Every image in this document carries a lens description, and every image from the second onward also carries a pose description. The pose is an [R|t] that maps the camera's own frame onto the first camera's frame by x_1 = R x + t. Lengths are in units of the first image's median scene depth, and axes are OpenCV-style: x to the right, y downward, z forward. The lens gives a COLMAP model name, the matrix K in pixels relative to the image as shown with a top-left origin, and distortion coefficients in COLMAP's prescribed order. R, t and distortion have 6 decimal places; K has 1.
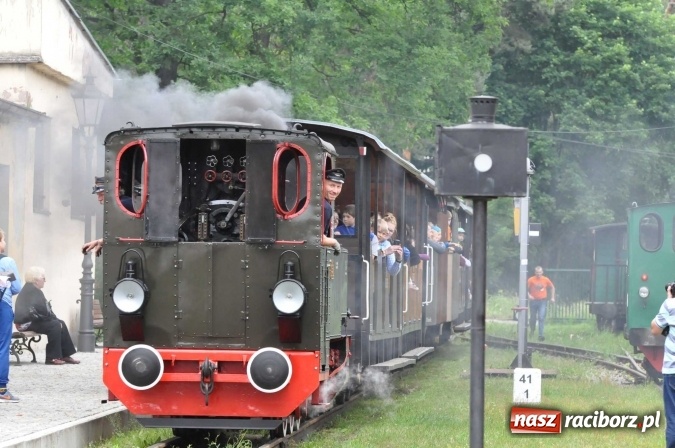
lens RADIAL K [[3777.1, 0, 337.5], [0, 3777.1, 224.0], [0, 0, 1]] dist [0.298764, 11.383082]
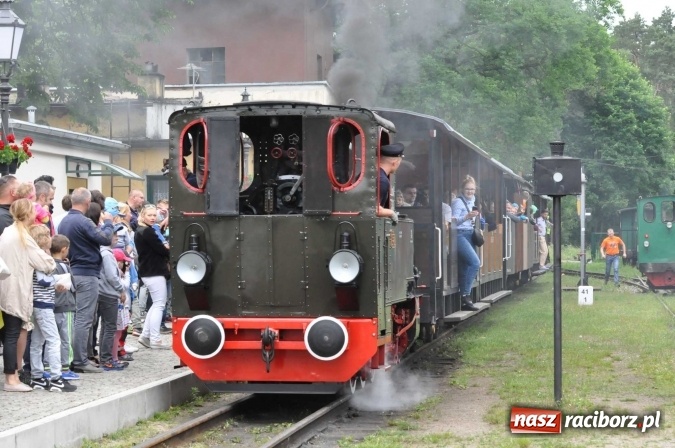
lens RADIAL K [[3777.1, 0, 337.5], [0, 3777.1, 224.0], [0, 0, 1]] dist [0.298764, 11.383082]
pose [[0.999726, -0.019835, -0.012459, -0.026278], [0.019933, 0.999771, 0.007808, -0.005213], [0.012302, -0.008054, 0.999892, -0.472181]]
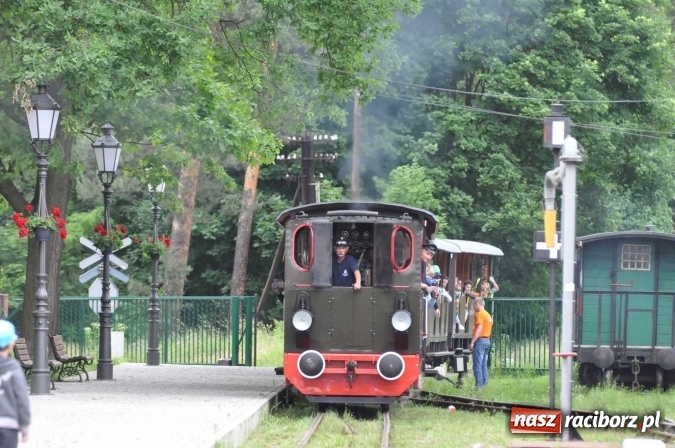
lens RADIAL K [[2284.2, 0, 337.5], [0, 2284.2, 224.0], [0, 0, 1]] dist [0.109669, 1.124210]
pose [[0.999074, -0.003287, -0.042892, 0.026357], [0.002308, 0.999736, -0.022860, 0.004260], [0.042956, 0.022740, 0.998818, 0.302893]]
